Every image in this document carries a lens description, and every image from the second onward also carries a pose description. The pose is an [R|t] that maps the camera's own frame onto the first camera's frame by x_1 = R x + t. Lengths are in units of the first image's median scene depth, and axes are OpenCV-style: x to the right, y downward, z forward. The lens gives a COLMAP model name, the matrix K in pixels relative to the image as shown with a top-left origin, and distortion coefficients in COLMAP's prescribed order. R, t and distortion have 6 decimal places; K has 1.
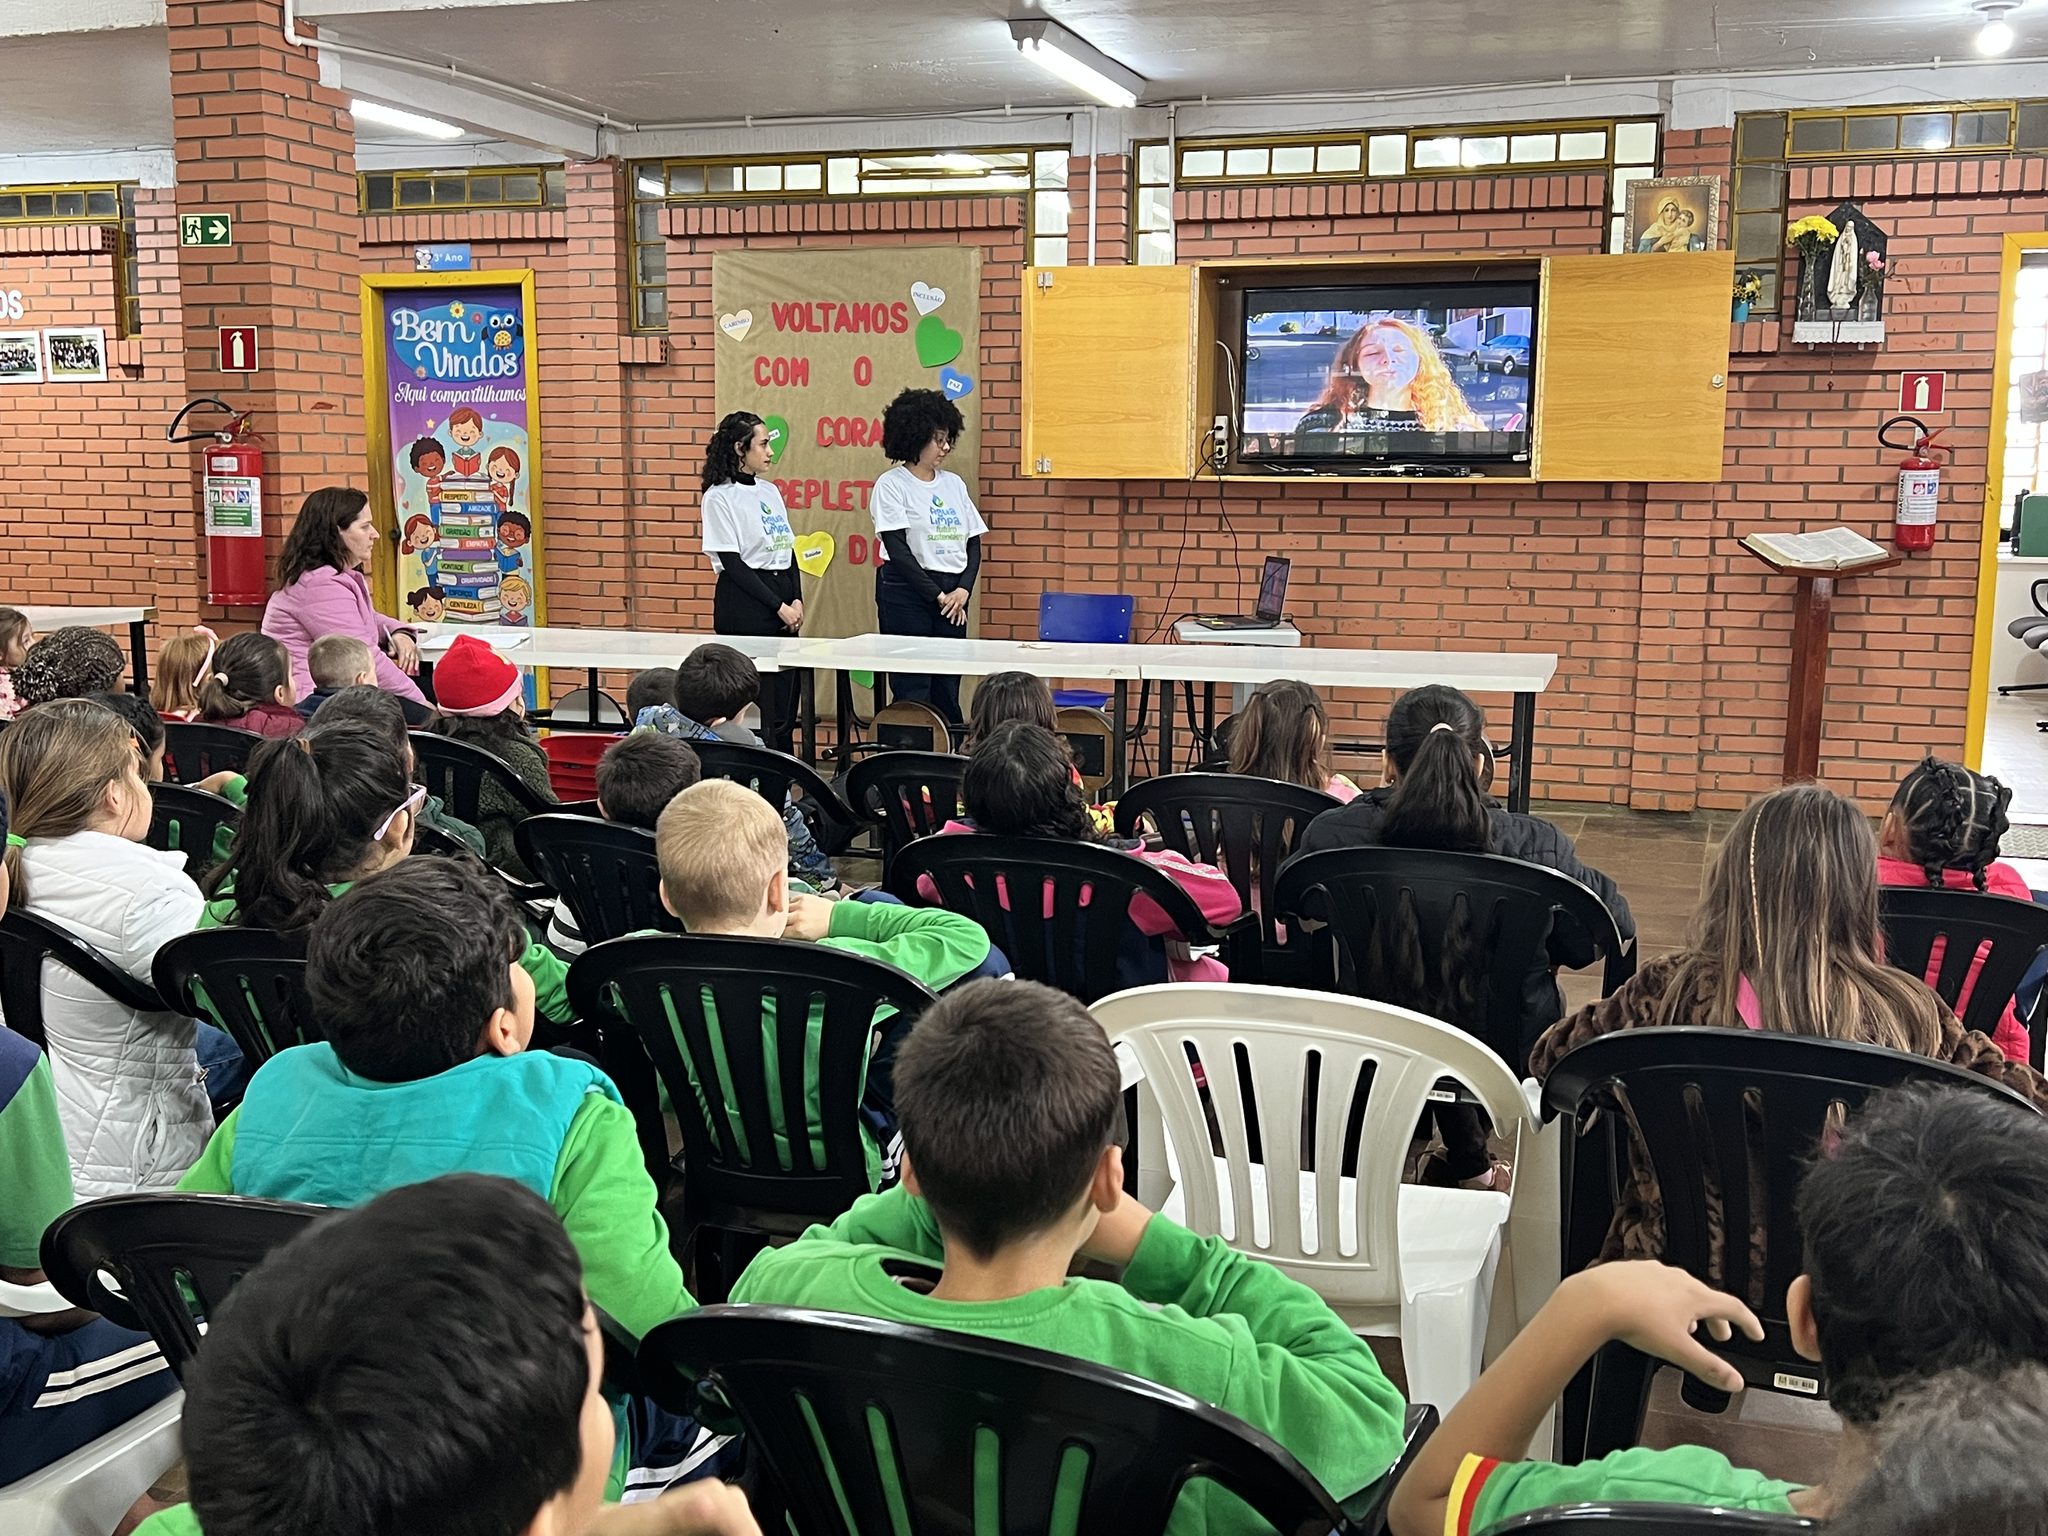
lens RADIAL K [[2163.7, 0, 1033.6], [0, 2163.7, 811.9], [0, 0, 1]] dist [0.032208, 0.000000]
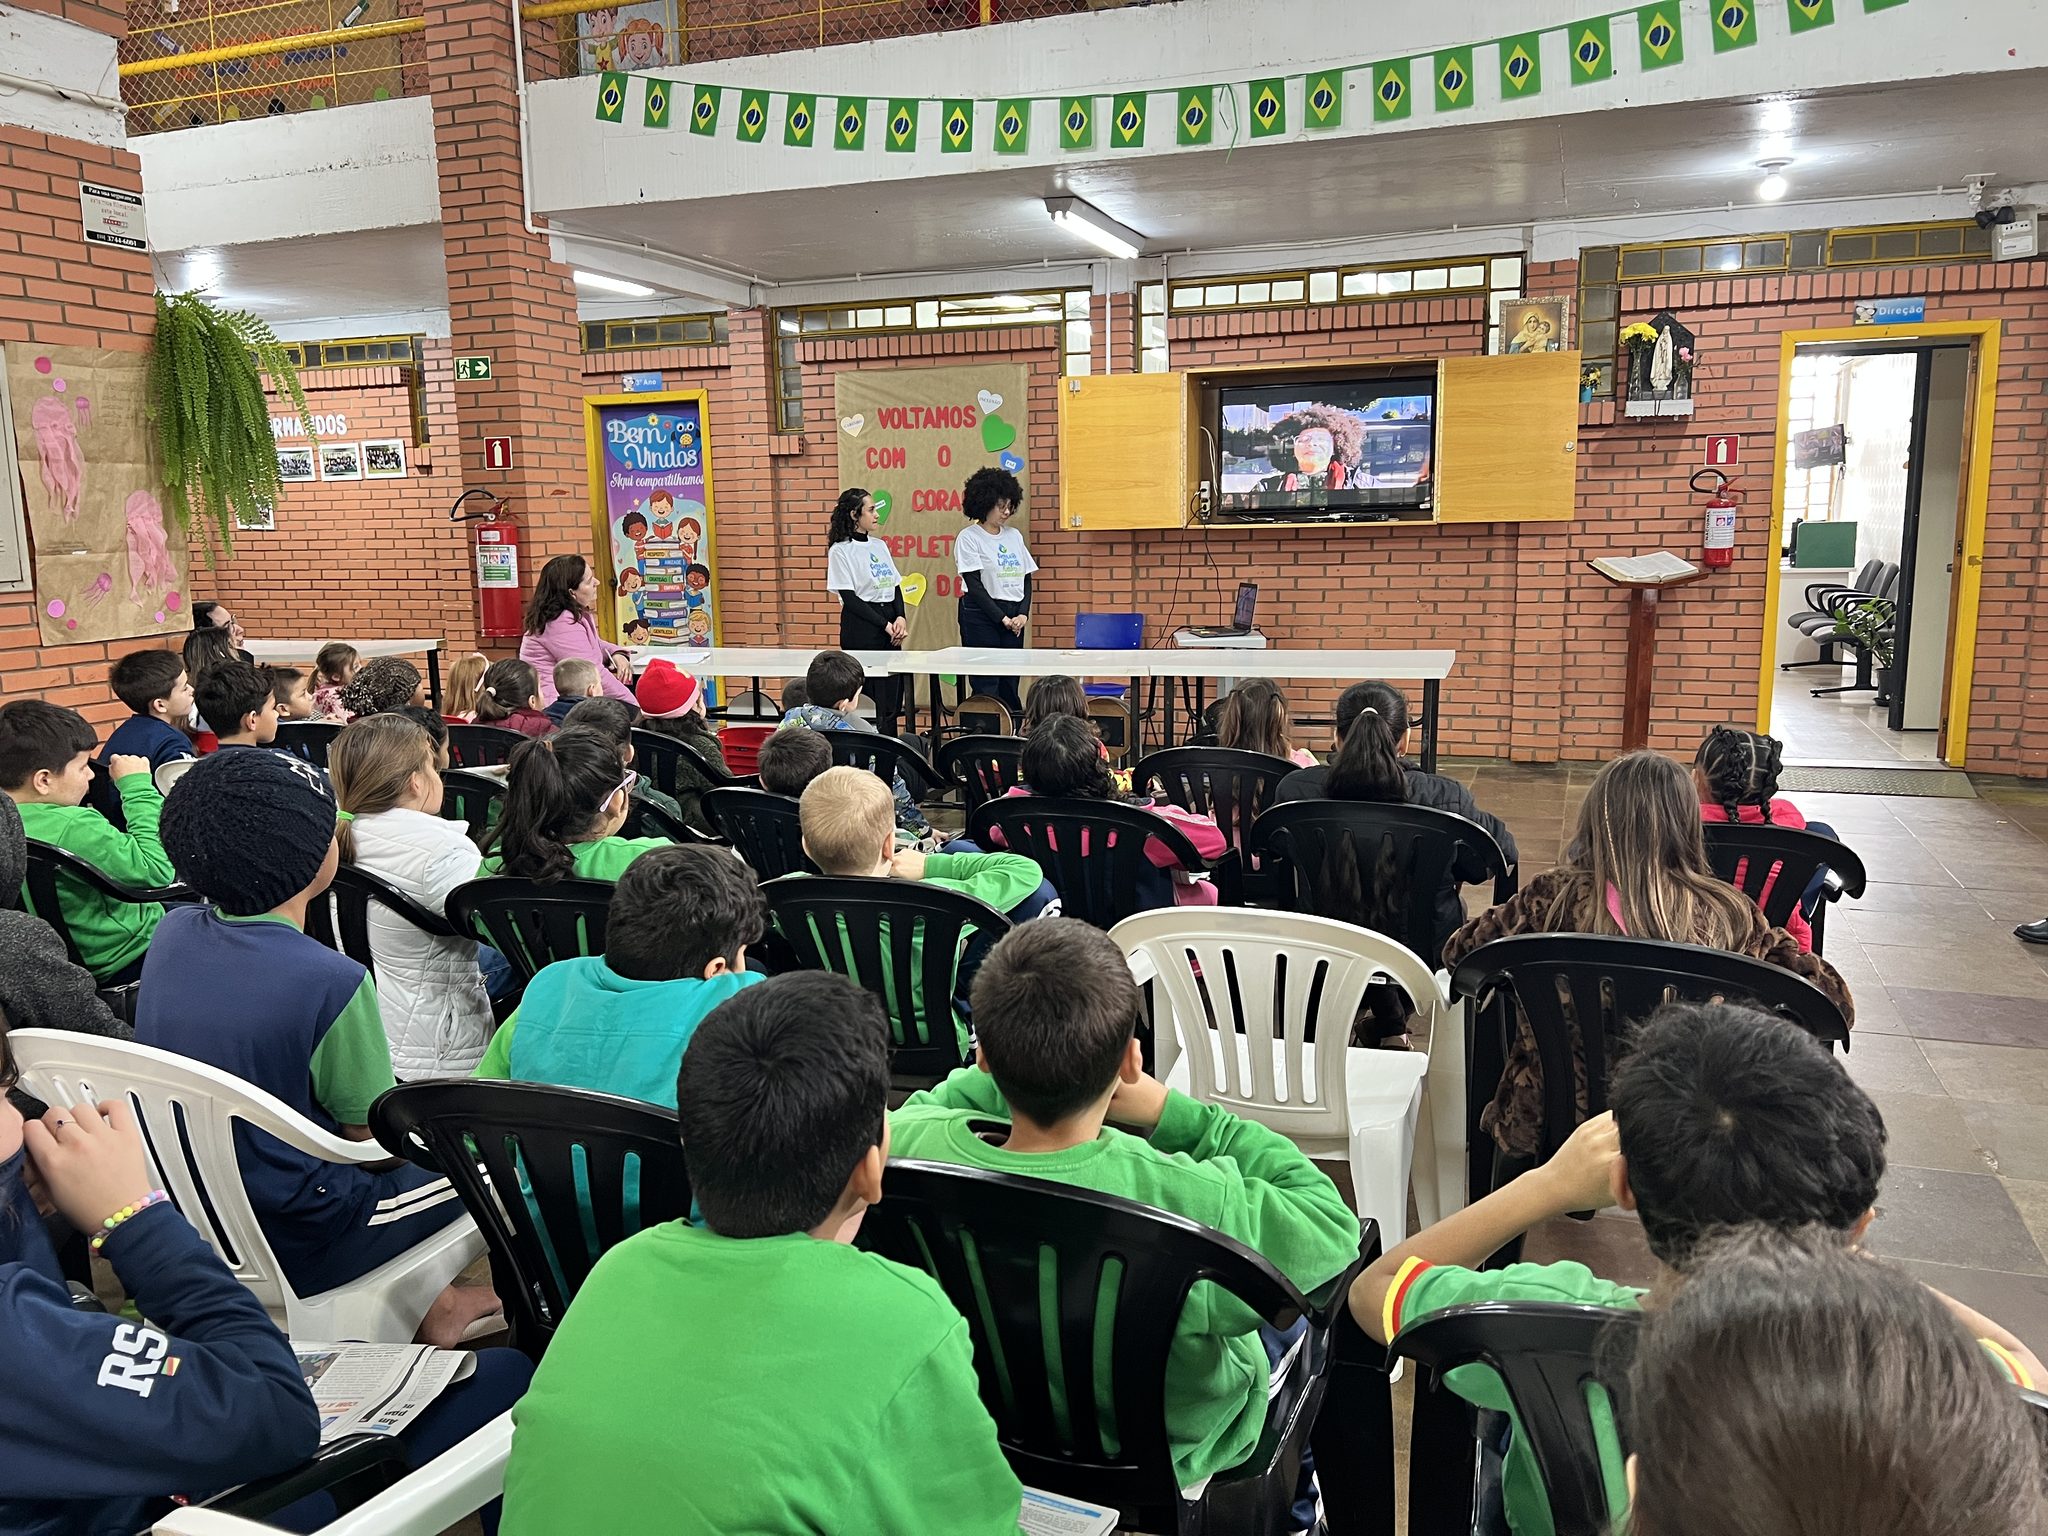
lens RADIAL K [[1556.1, 0, 1023.3], [0, 1556.1, 791.8], [0, 0, 1]] dist [0.045181, -0.045037]
pose [[0.999237, -0.020331, -0.033343, 0.000361], [0.020842, 0.999670, 0.015039, -0.003215], [0.033026, -0.015723, 0.999331, 0.003380]]
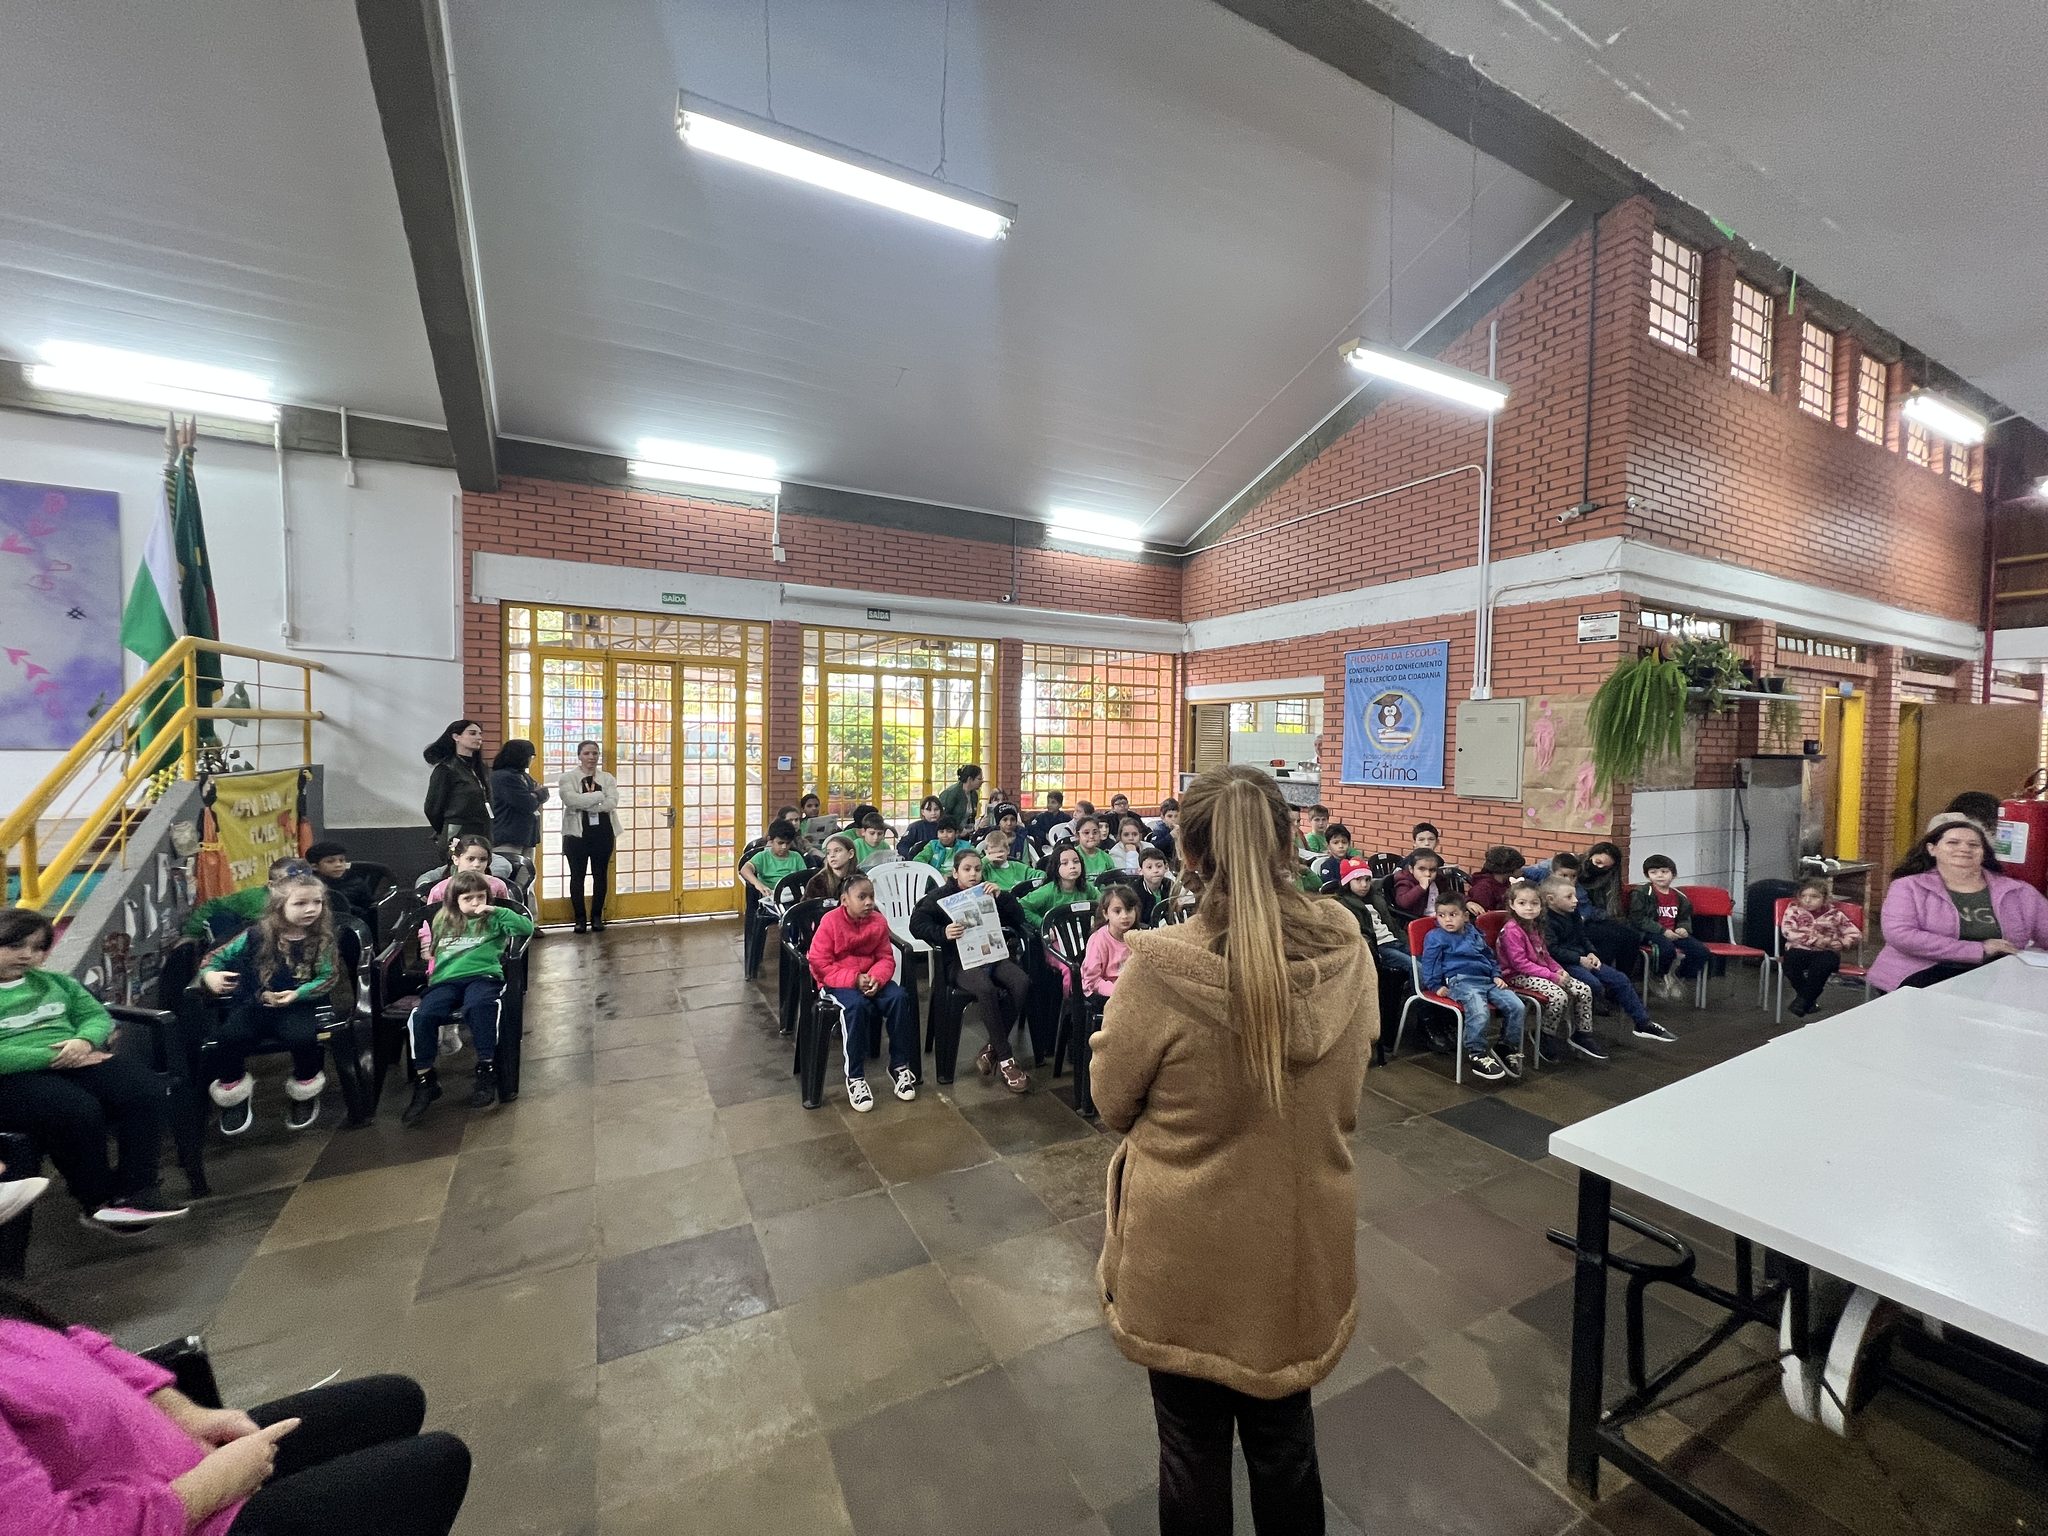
lens RADIAL K [[812.7, 0, 1020.8], [0, 812.7, 764.6], [0, 0, 1]] dist [0.001170, 0.000077]
pose [[-0.690914, 0.000259, -0.722937, 0.420452], [-0.140667, 0.980839, 0.134787, -0.148500], [0.709120, 0.194819, -0.677639, 0.772084]]
